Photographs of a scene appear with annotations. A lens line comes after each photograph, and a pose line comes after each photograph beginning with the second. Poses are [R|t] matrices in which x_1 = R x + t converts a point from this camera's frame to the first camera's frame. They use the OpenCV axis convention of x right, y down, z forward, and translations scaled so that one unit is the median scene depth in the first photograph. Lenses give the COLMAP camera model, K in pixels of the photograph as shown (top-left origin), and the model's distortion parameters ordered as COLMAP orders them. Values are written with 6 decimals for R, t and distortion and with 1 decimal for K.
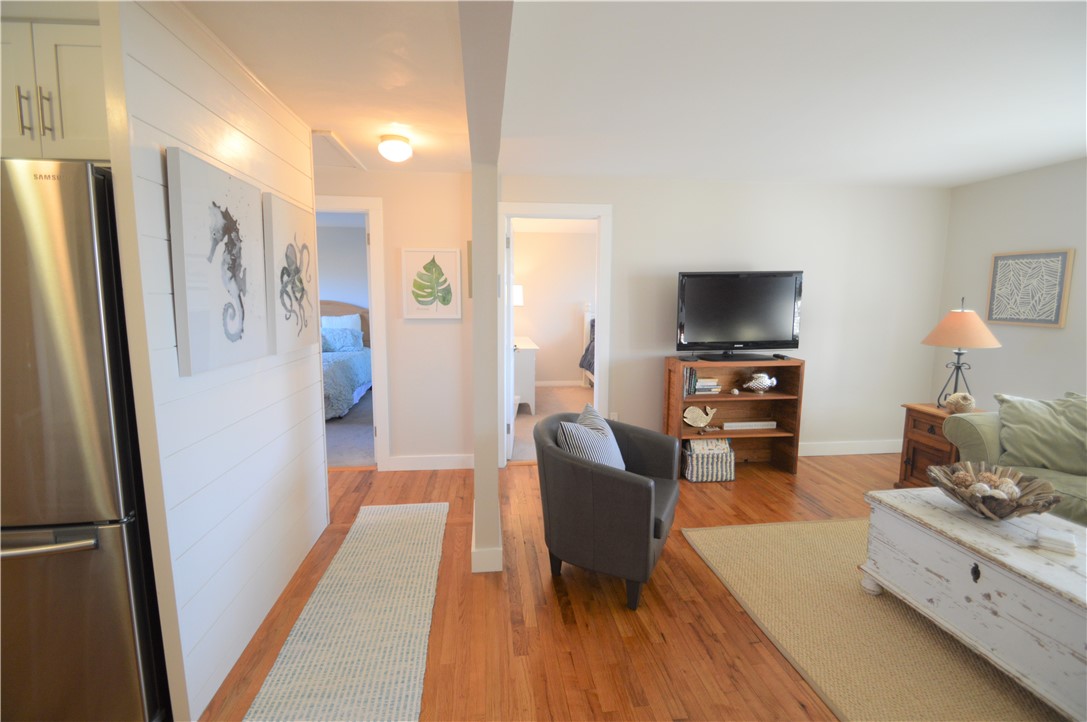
lens RADIAL K [[481.9, 0, 541.5], [0, 481.9, 357.3], [0, 0, 1]] dist [0.013470, -0.017334]
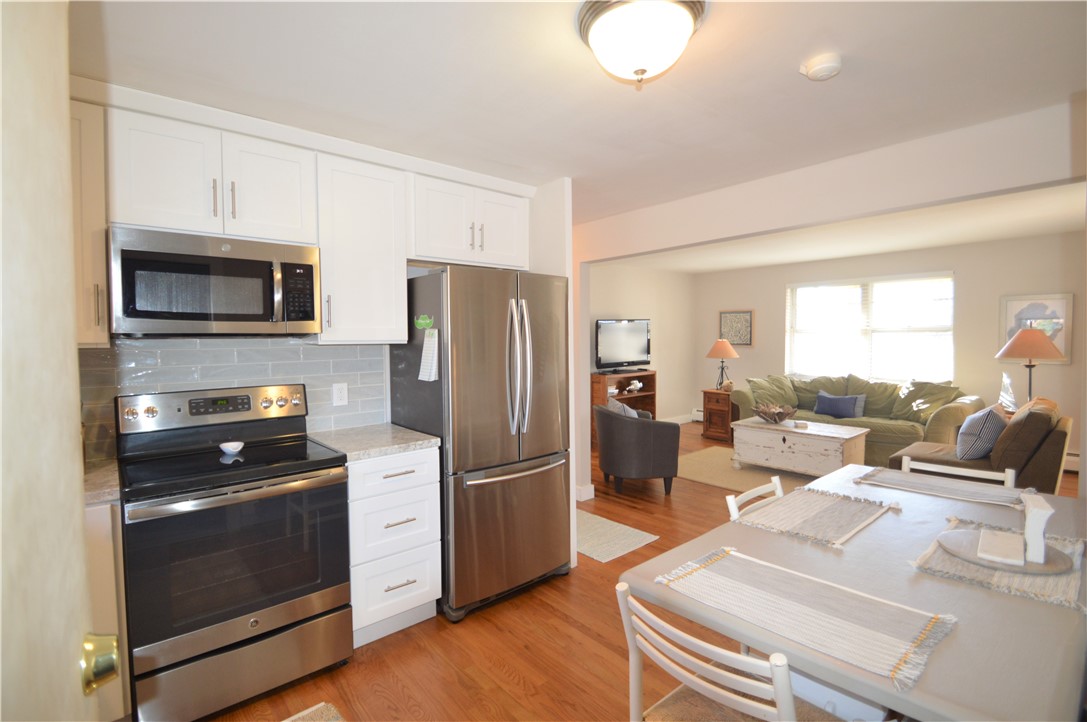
lens RADIAL K [[504.3, 0, 539.7], [0, 504.3, 357.8], [0, 0, 1]] dist [0.016830, -0.020232]
pose [[0.829939, -0.038538, 0.556521, -1.208110], [0.082811, 0.995069, -0.054590, 0.036996], [-0.551673, 0.091392, 0.829038, -0.407357]]
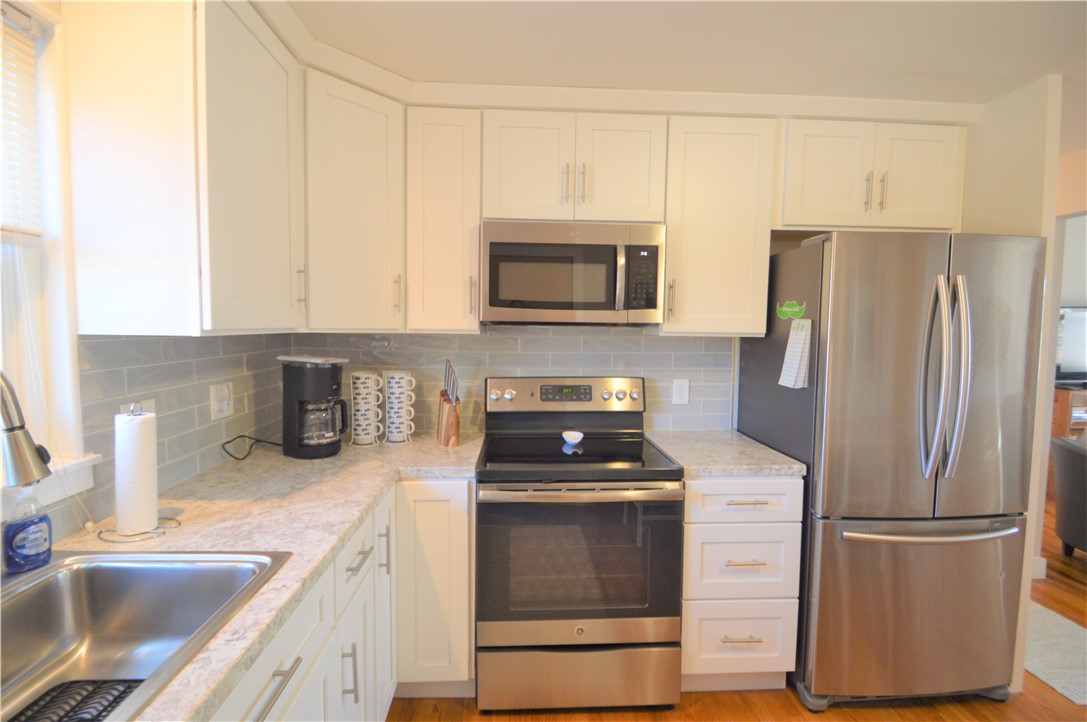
lens RADIAL K [[495.1, 0, 541.2], [0, 495.1, 357.6], [0, 0, 1]] dist [0.013808, -0.017732]
pose [[0.997805, 0.004702, -0.066060, -1.165386], [-0.008421, 0.998387, -0.056145, 0.009663], [0.065690, 0.056578, 0.996235, -0.223005]]
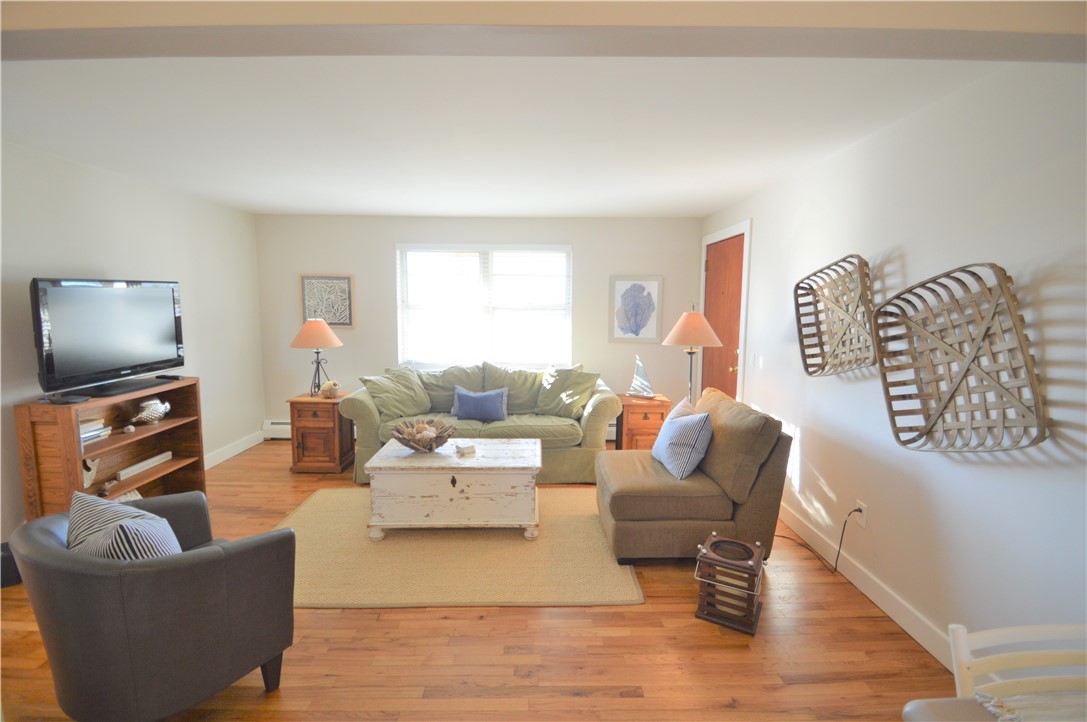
lens RADIAL K [[481.9, 0, 541.5], [0, 481.9, 357.3], [0, 0, 1]] dist [0.013470, -0.017334]
pose [[0.107038, -0.116553, 0.987400, -0.471091], [0.114310, 0.987962, 0.104228, -0.080938], [-0.987662, 0.101714, 0.119073, 0.331986]]
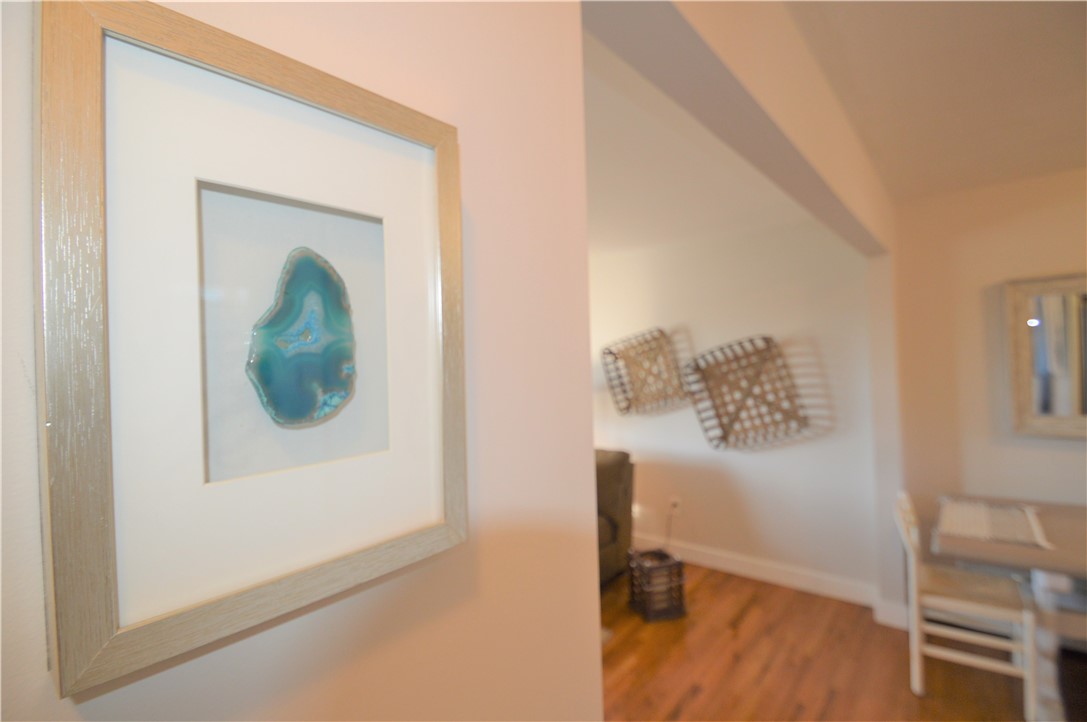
lens RADIAL K [[495.1, 0, 541.2], [0, 495.1, 357.6], [0, 0, 1]] dist [0.013808, -0.017732]
pose [[-0.694394, 0.023140, 0.719223, -0.239984], [0.115969, 0.990017, 0.080113, -0.185301], [-0.710189, 0.139037, -0.690145, 1.087798]]
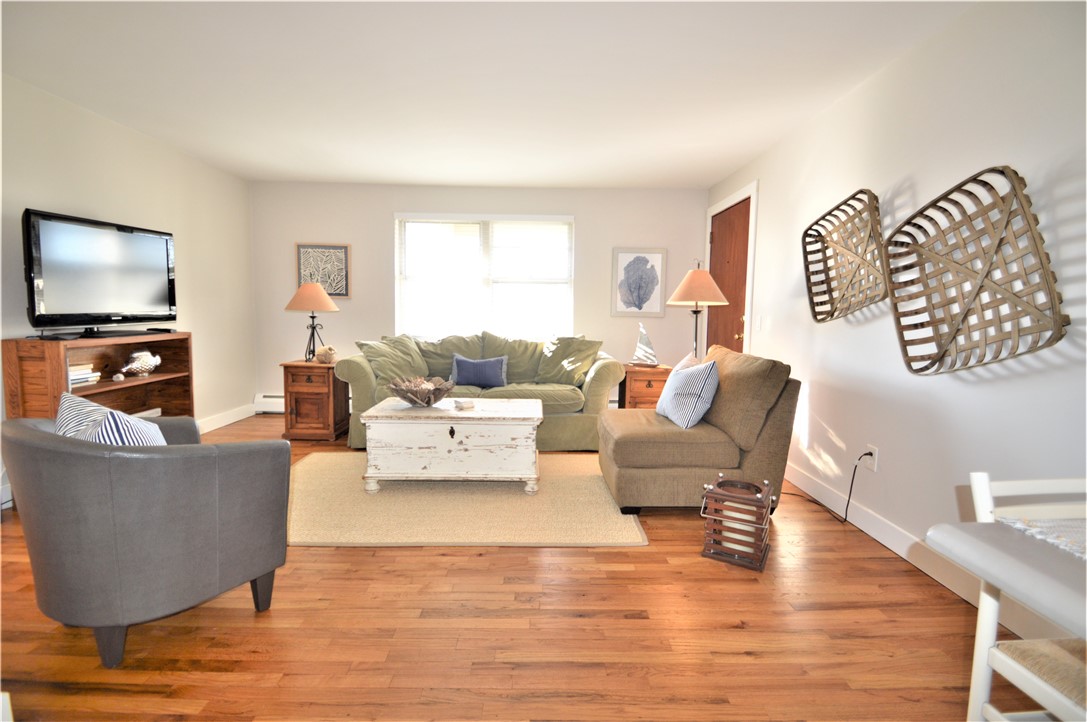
lens RADIAL K [[495.1, 0, 541.2], [0, 495.1, 357.6], [0, 0, 1]] dist [0.013808, -0.017732]
pose [[0.105640, -0.095380, 0.989820, -0.490324], [0.105242, 0.990871, 0.084249, 0.067578], [-0.988820, 0.095271, 0.114714, 0.355204]]
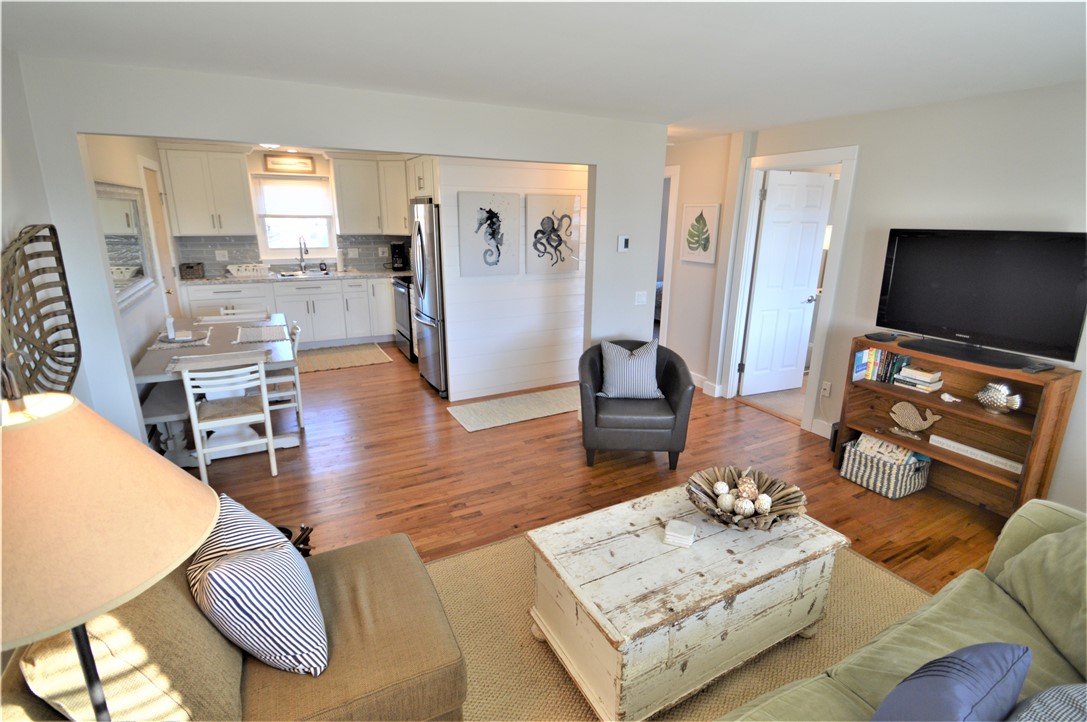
lens RADIAL K [[518.7, 0, 539.9], [0, 518.7, 356.4], [0, 0, 1]] dist [0.016708, -0.019843]
pose [[0.350712, 0.247238, -0.903258, 1.358098], [-0.116298, 0.968553, 0.219955, -0.138260], [0.929234, 0.027906, 0.368436, 0.216731]]
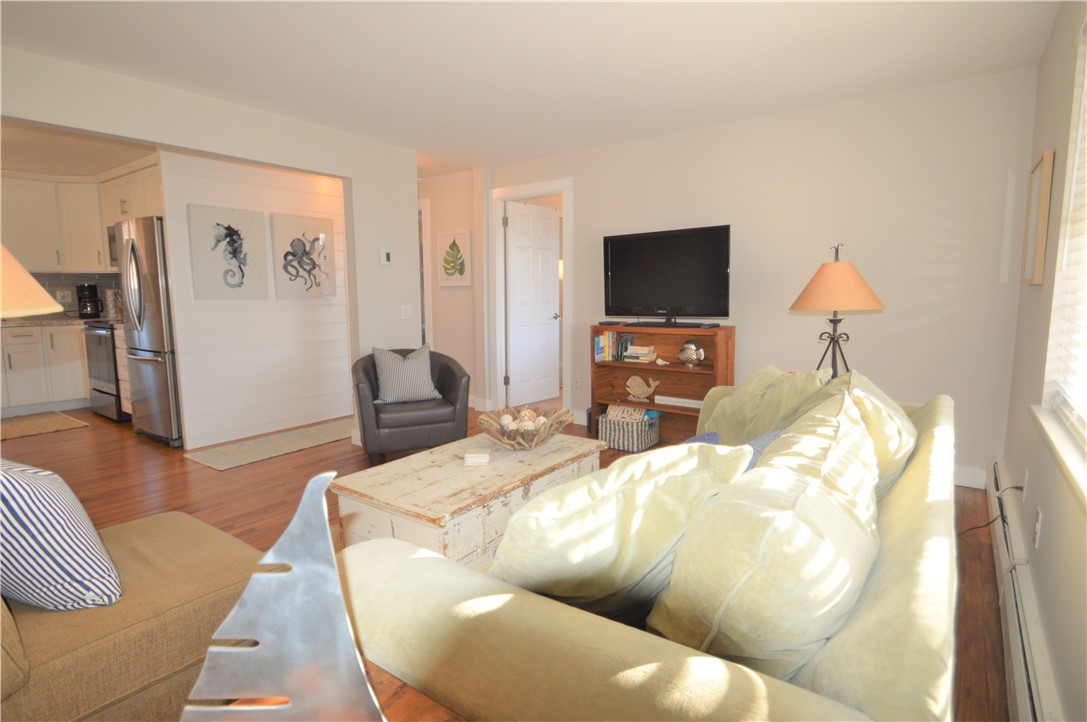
lens RADIAL K [[562.1, 0, 542.4], [0, 562.1, 357.8], [0, 0, 1]] dist [0.019015, -0.021150]
pose [[0.728830, 0.074356, -0.680645, 1.499694], [-0.072096, 0.996894, 0.031705, 0.070626], [0.680888, 0.025964, 0.731927, 0.088331]]
